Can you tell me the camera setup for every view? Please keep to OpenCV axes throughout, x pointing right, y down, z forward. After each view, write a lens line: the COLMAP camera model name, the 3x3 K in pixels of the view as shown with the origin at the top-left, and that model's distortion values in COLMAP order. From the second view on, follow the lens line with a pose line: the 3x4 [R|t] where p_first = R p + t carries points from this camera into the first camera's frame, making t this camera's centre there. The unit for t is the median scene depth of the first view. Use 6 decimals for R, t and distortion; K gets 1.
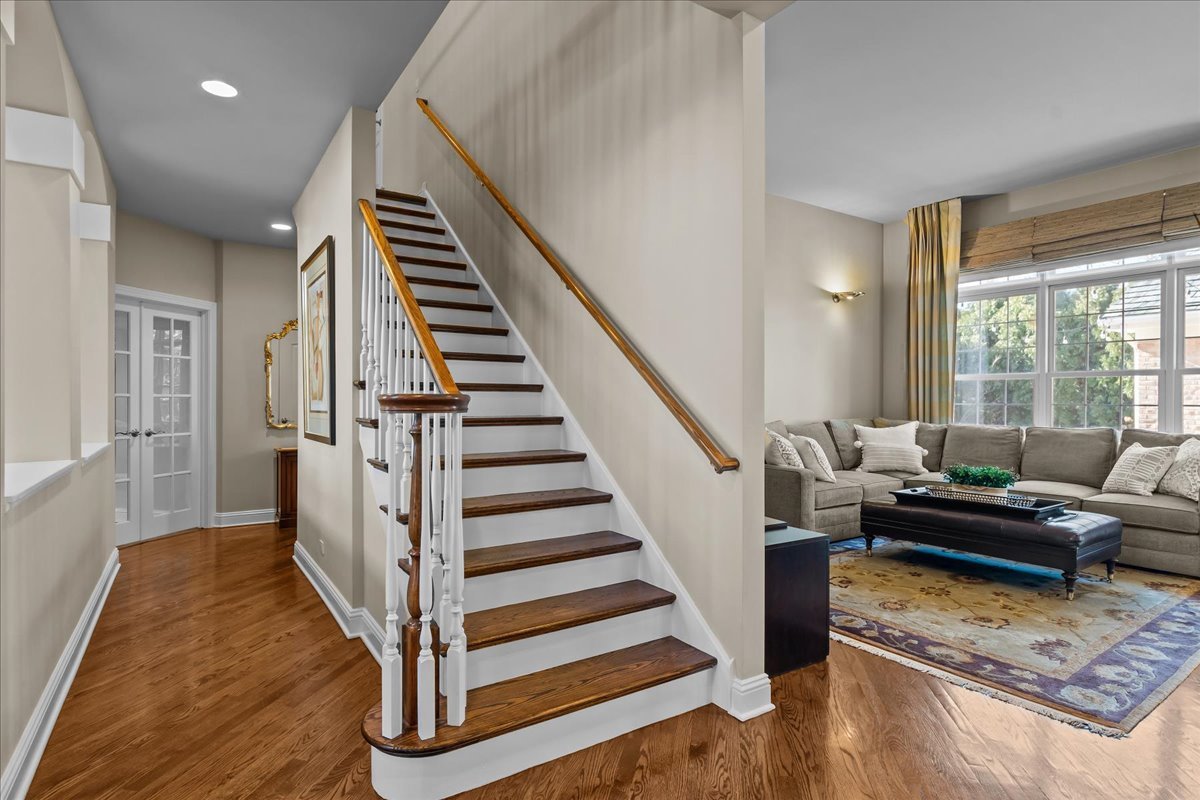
lens RADIAL K [[618.8, 0, 604.9], [0, 618.8, 390.5], [0, 0, 1]] dist [-0.010082, 0.004330]
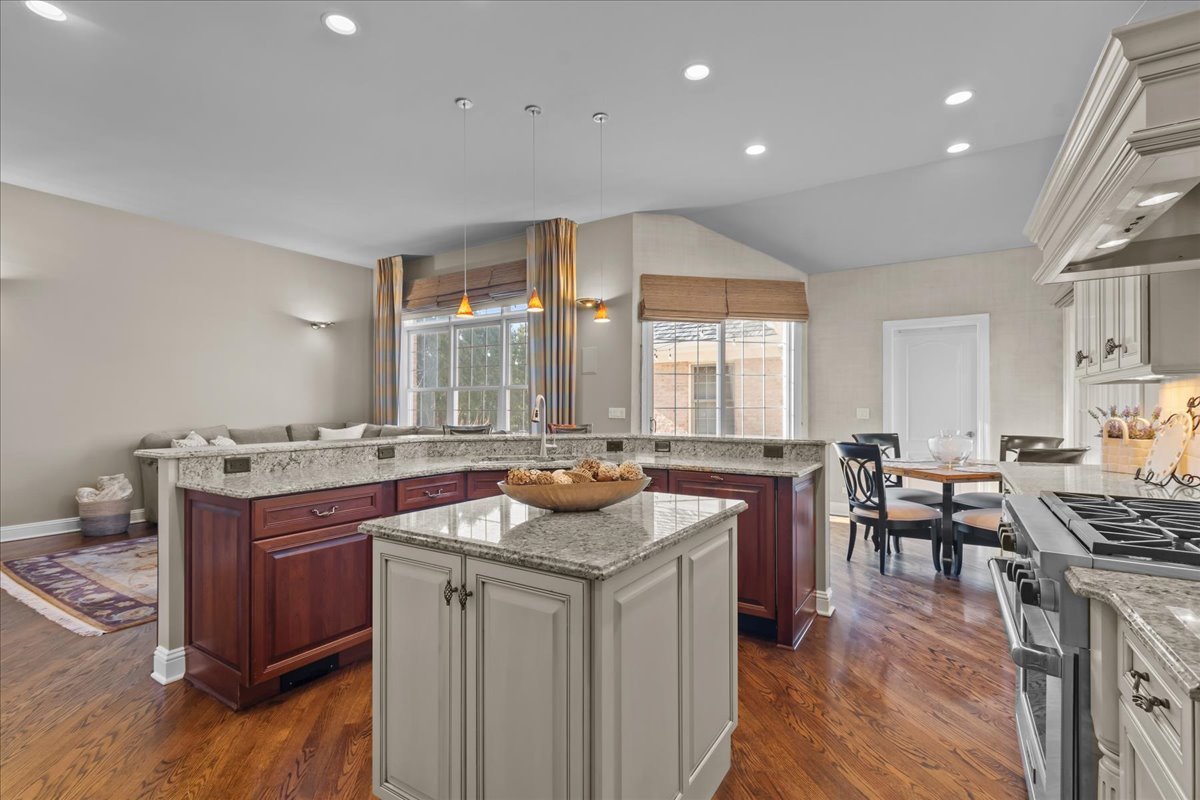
lens RADIAL K [[531.5, 0, 593.0], [0, 531.5, 406.7], [0, 0, 1]] dist [-0.004183, -0.000231]
pose [[0.912476, -0.004763, 0.409102, 0.617298], [-0.001830, 0.999875, 0.015721, -0.005969], [-0.409125, -0.015094, 0.912353, -0.282461]]
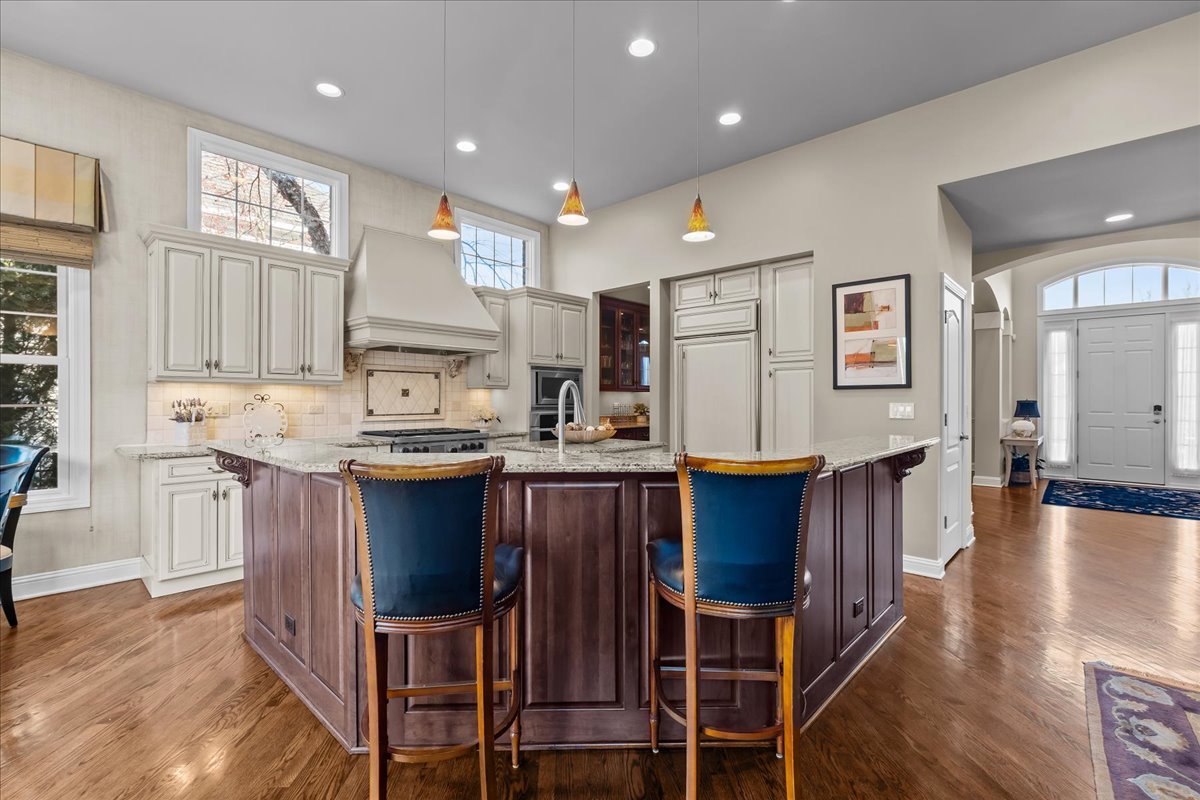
lens RADIAL K [[531.5, 0, 588.4], [0, 531.5, 399.6], [0, 0, 1]] dist [-0.004183, -0.000231]
pose [[-0.973834, -0.001238, -0.227258, 0.923095], [0.000900, 0.999956, -0.009301, 0.006779], [0.227259, -0.009262, -0.973790, 0.808610]]
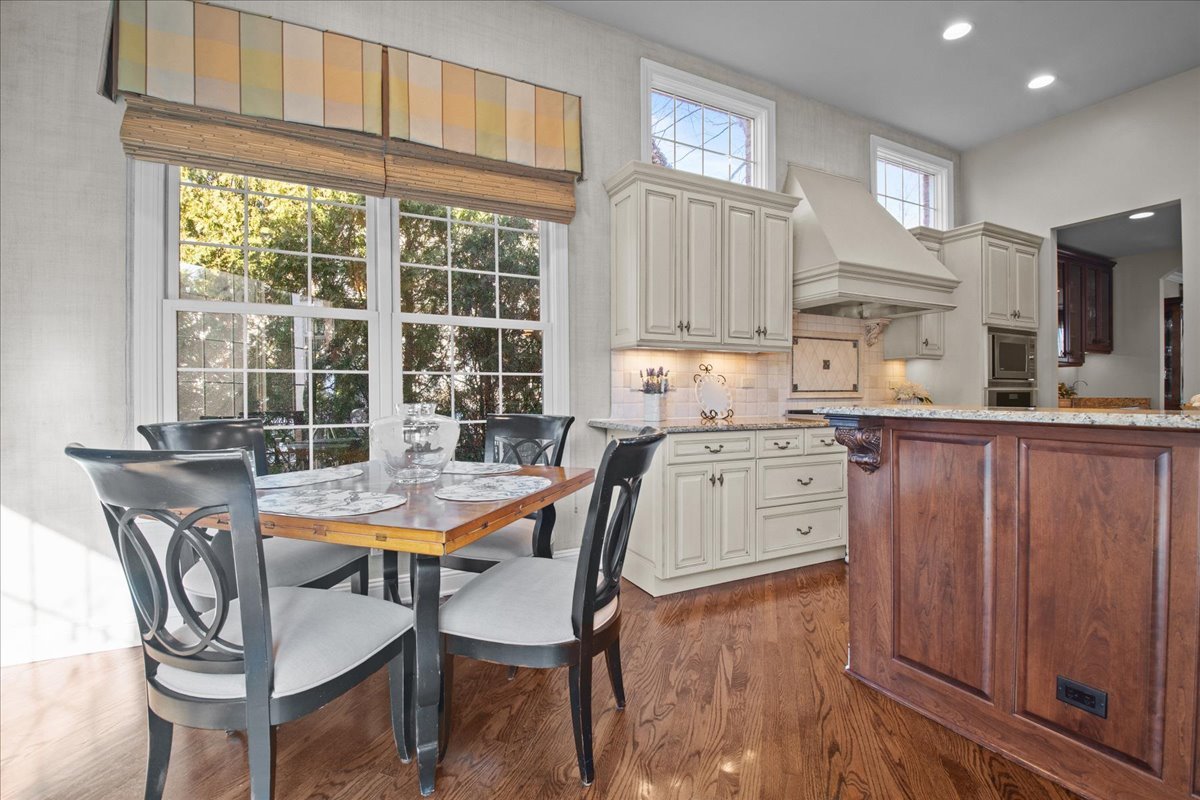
lens RADIAL K [[531.5, 0, 599.4], [0, 531.5, 399.7], [0, 0, 1]] dist [-0.004183, -0.000231]
pose [[-0.994186, 0.004158, 0.107598, 1.289770], [0.004184, 0.999991, 0.000017, 0.036835], [-0.107597, 0.000467, -0.994194, 0.612282]]
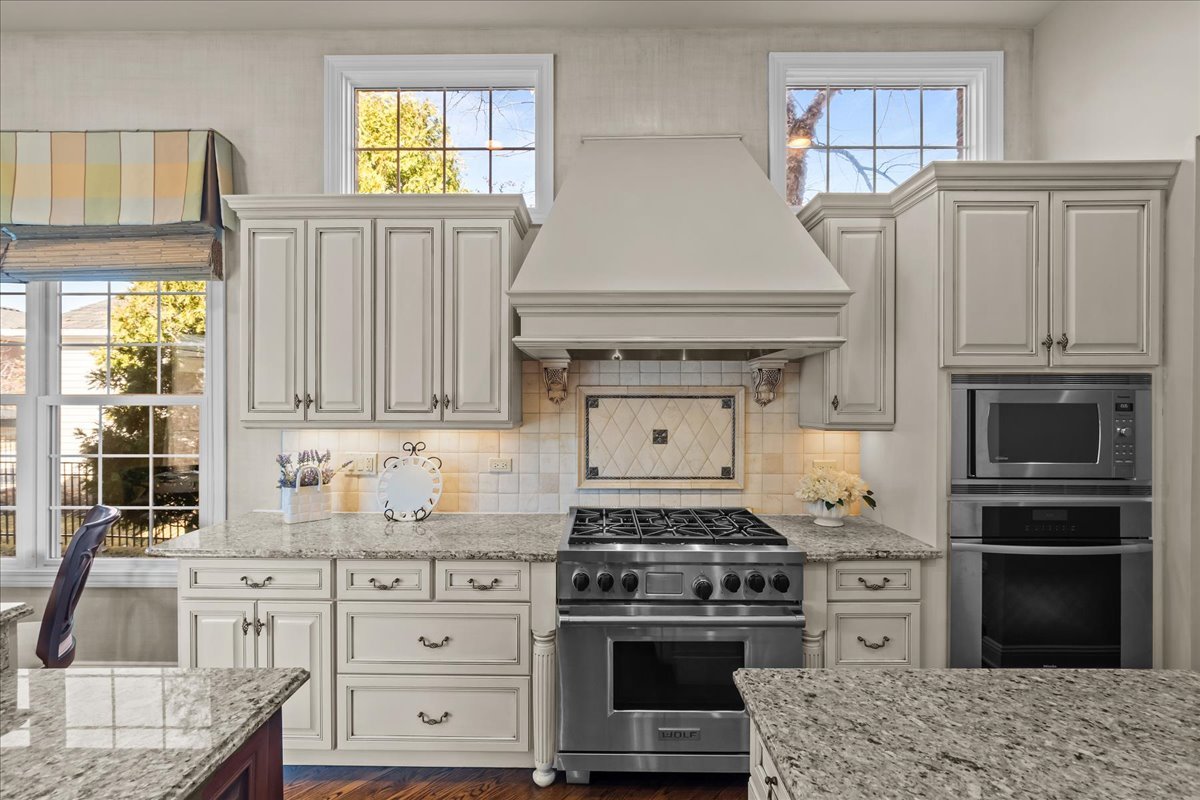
lens RADIAL K [[531.5, 0, 591.8], [0, 531.5, 406.6], [0, 0, 1]] dist [-0.004183, -0.000231]
pose [[-0.828664, -0.003274, 0.559737, 0.794991], [-0.006135, 0.999976, -0.003234, -0.043074], [-0.559713, -0.006114, -0.828664, 0.232505]]
